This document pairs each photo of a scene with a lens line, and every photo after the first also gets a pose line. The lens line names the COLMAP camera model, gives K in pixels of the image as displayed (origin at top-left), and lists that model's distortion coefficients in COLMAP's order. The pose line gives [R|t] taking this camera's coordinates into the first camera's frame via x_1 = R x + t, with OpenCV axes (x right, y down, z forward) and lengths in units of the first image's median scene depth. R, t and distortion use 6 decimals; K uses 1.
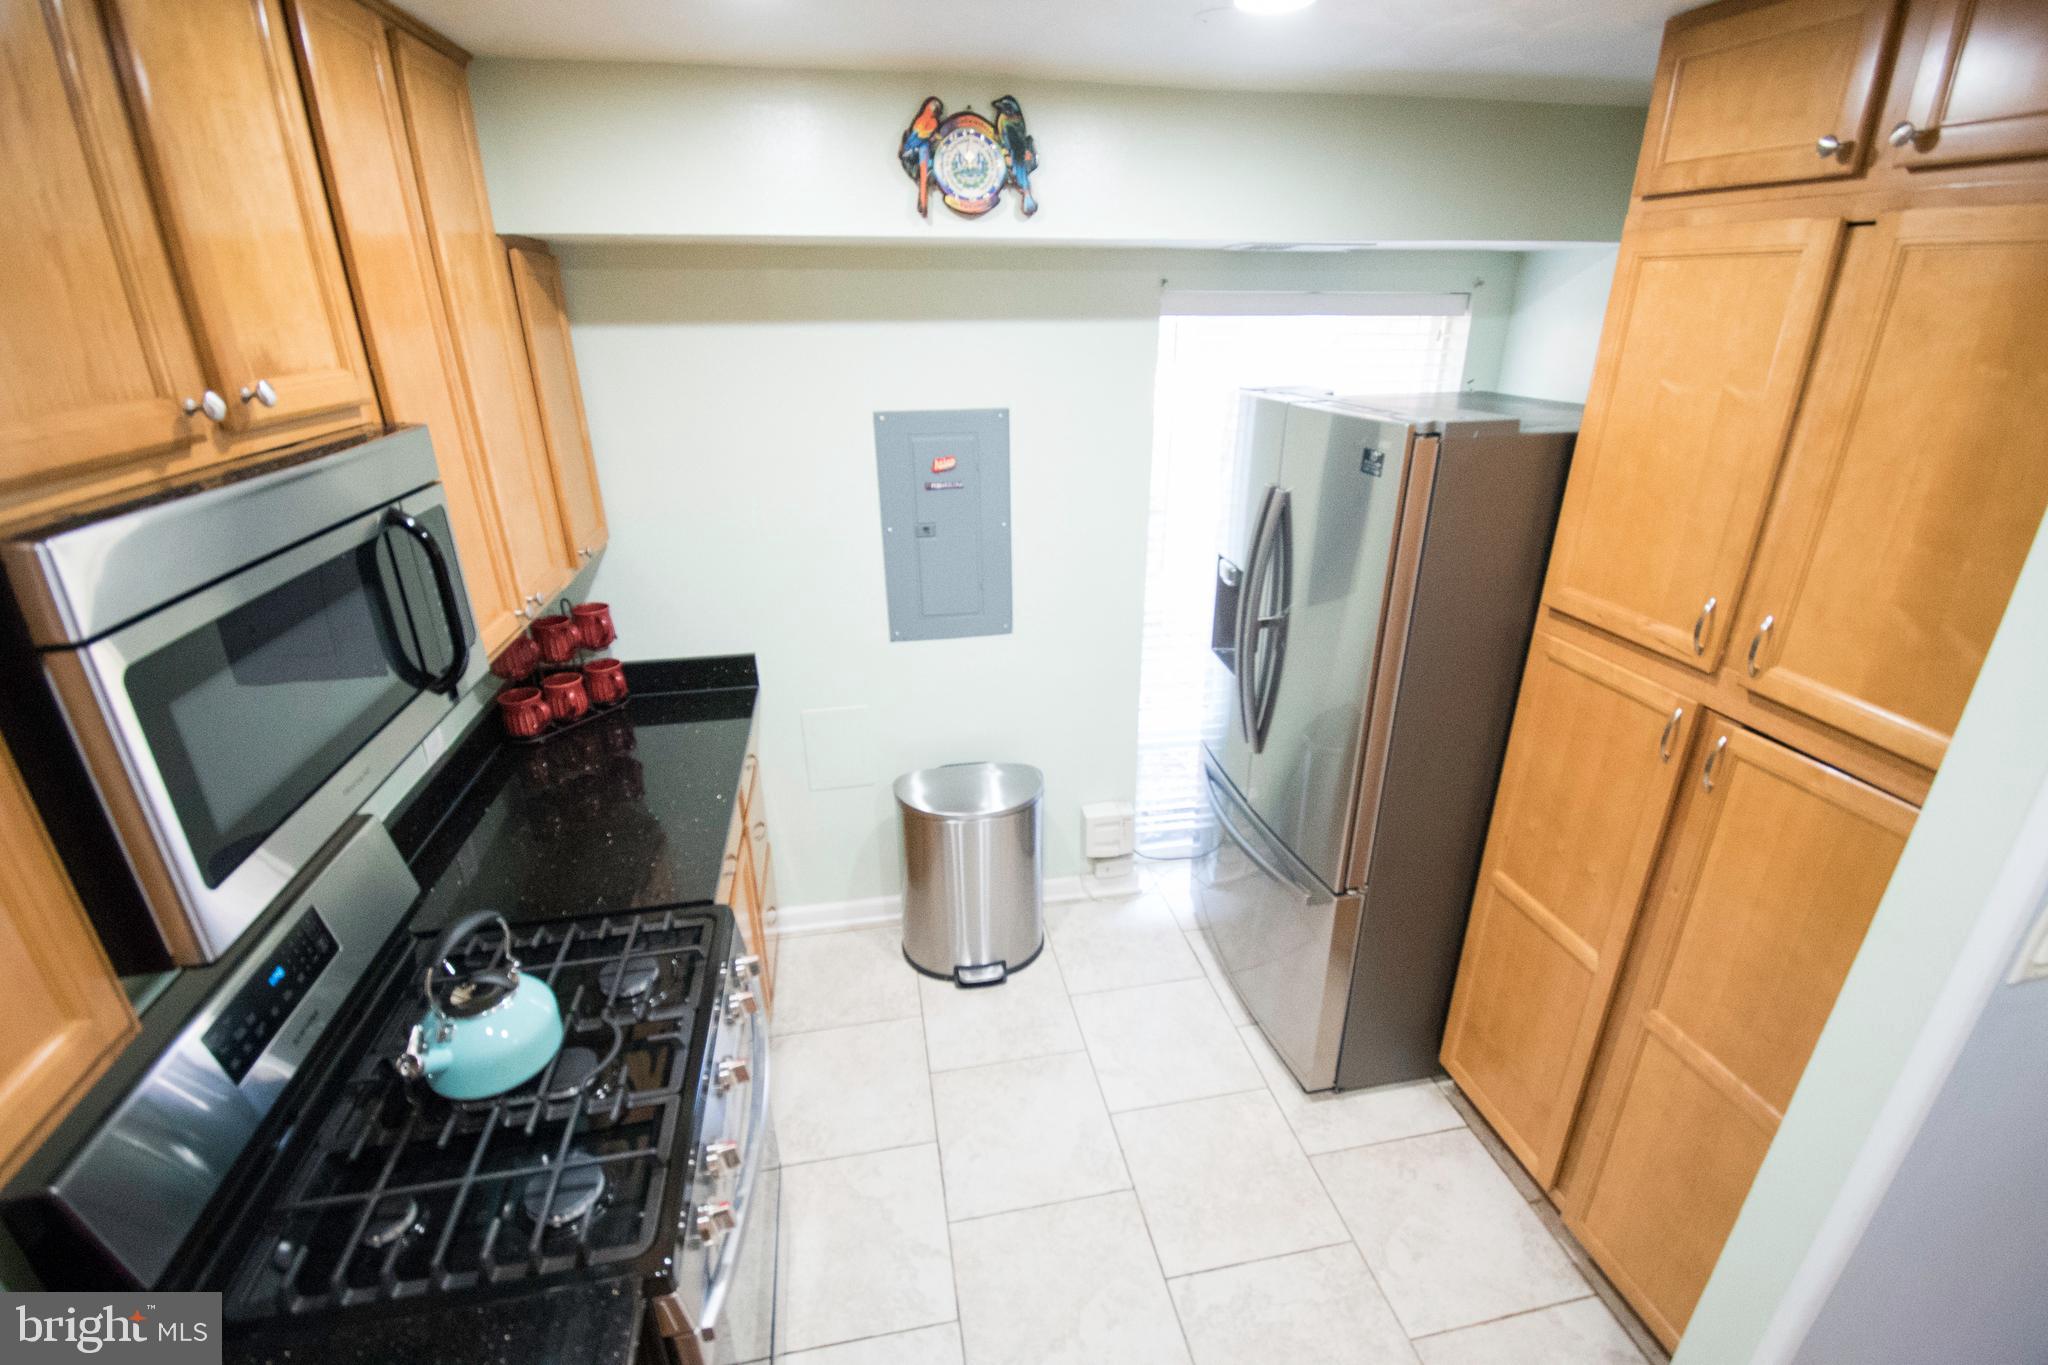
lens RADIAL K [[904.1, 0, 1030.6], [0, 904.1, 688.0], [0, 0, 1]] dist [0.025116, -0.031323]
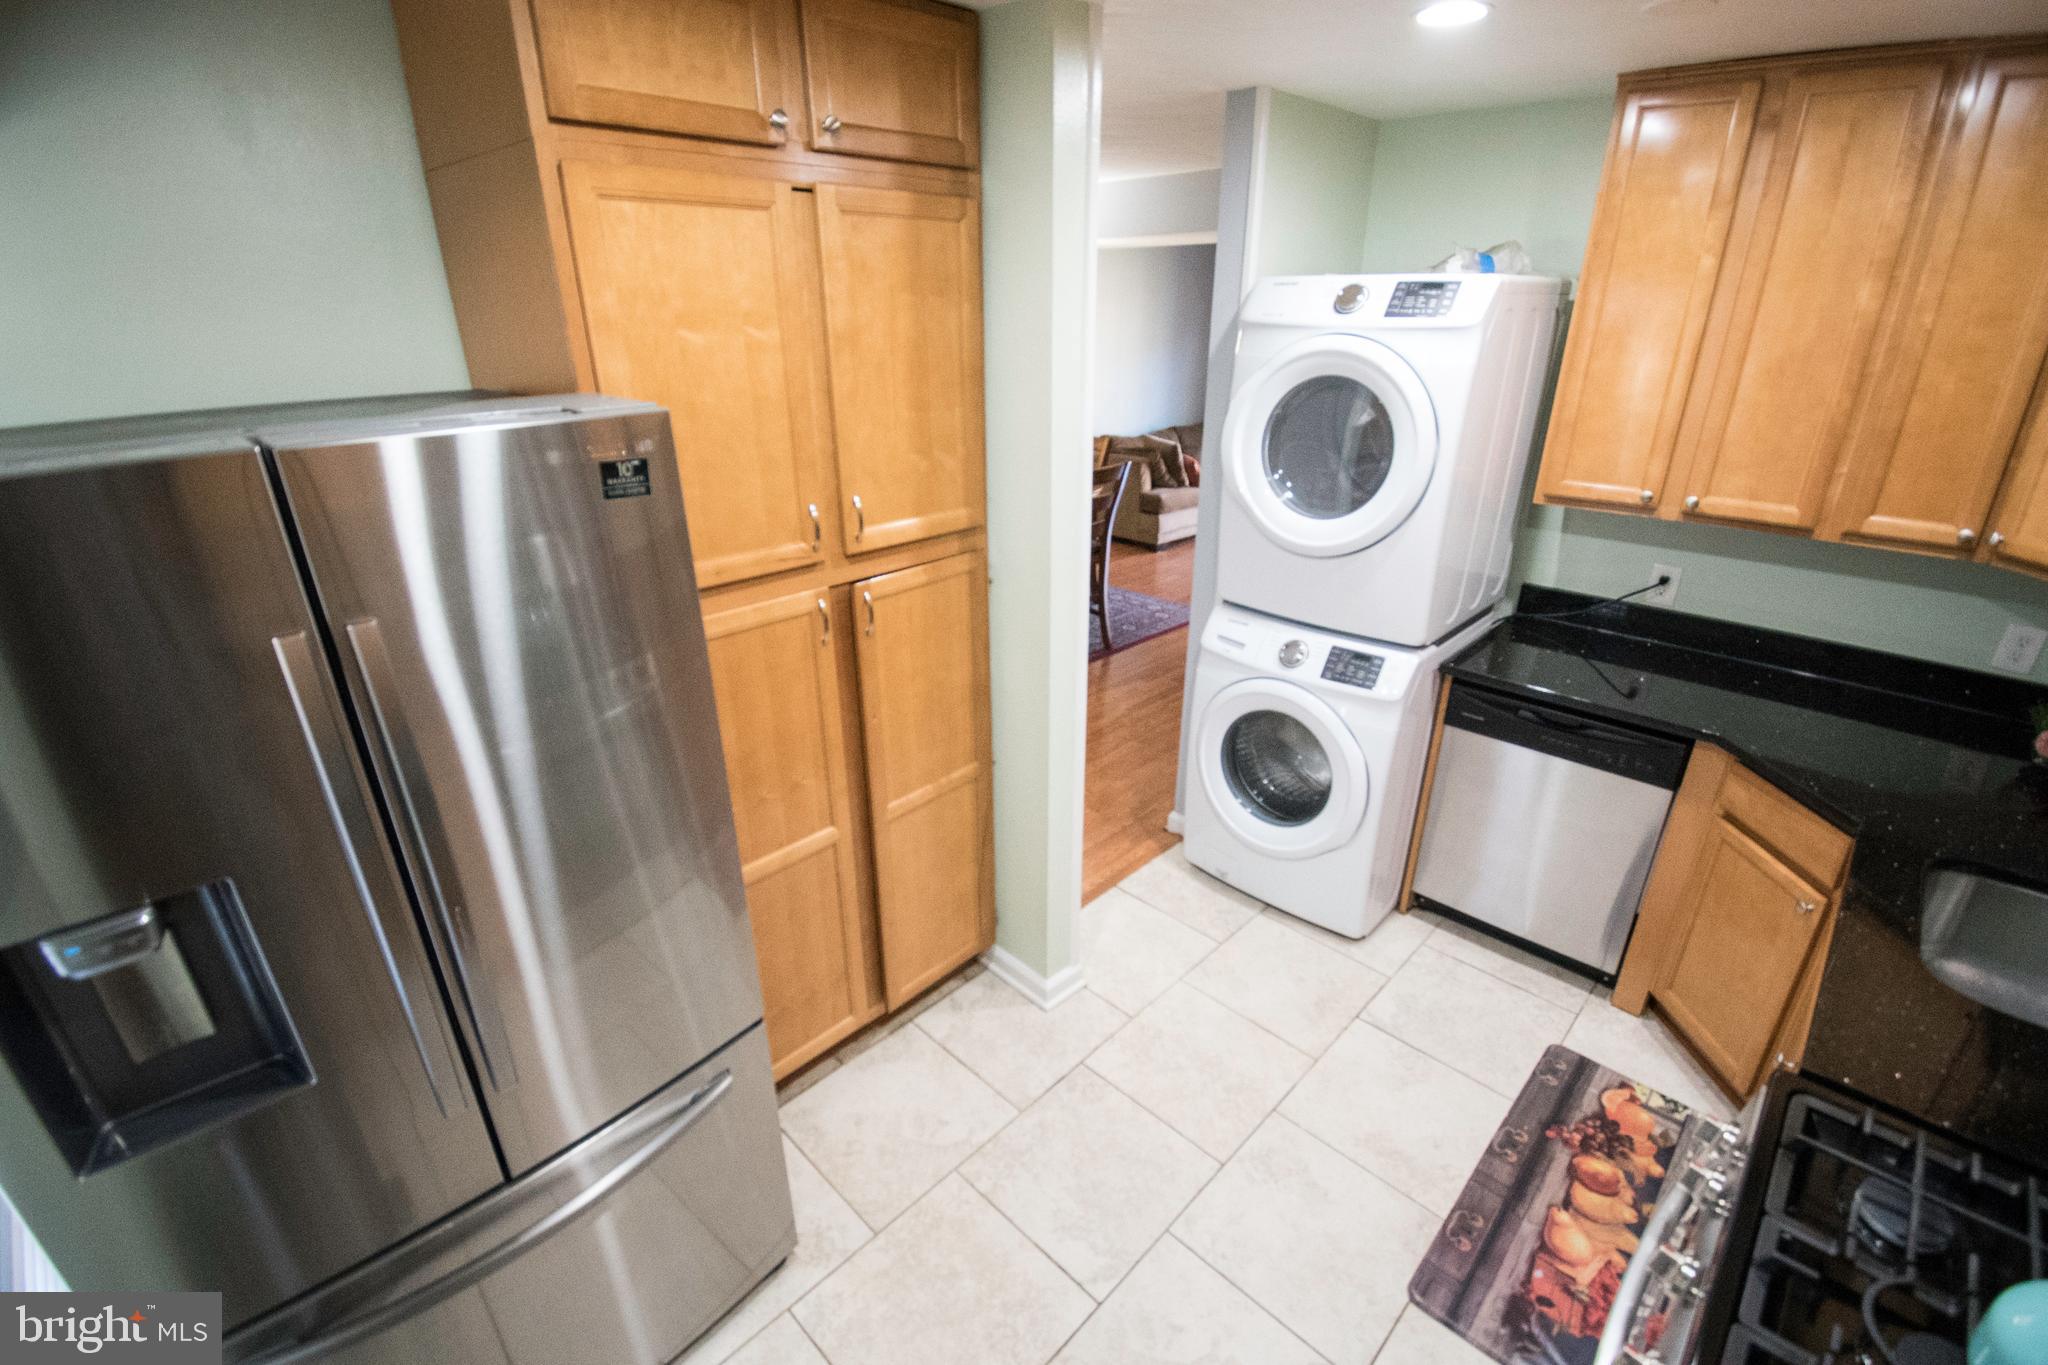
lens RADIAL K [[904.1, 0, 1030.6], [0, 904.1, 688.0], [0, 0, 1]] dist [0.025116, -0.031323]
pose [[-0.558918, -0.322839, 0.763797, -0.404597], [0.323392, 0.763301, 0.559276, -0.478295], [-0.763563, 0.559595, -0.322219, 1.261821]]
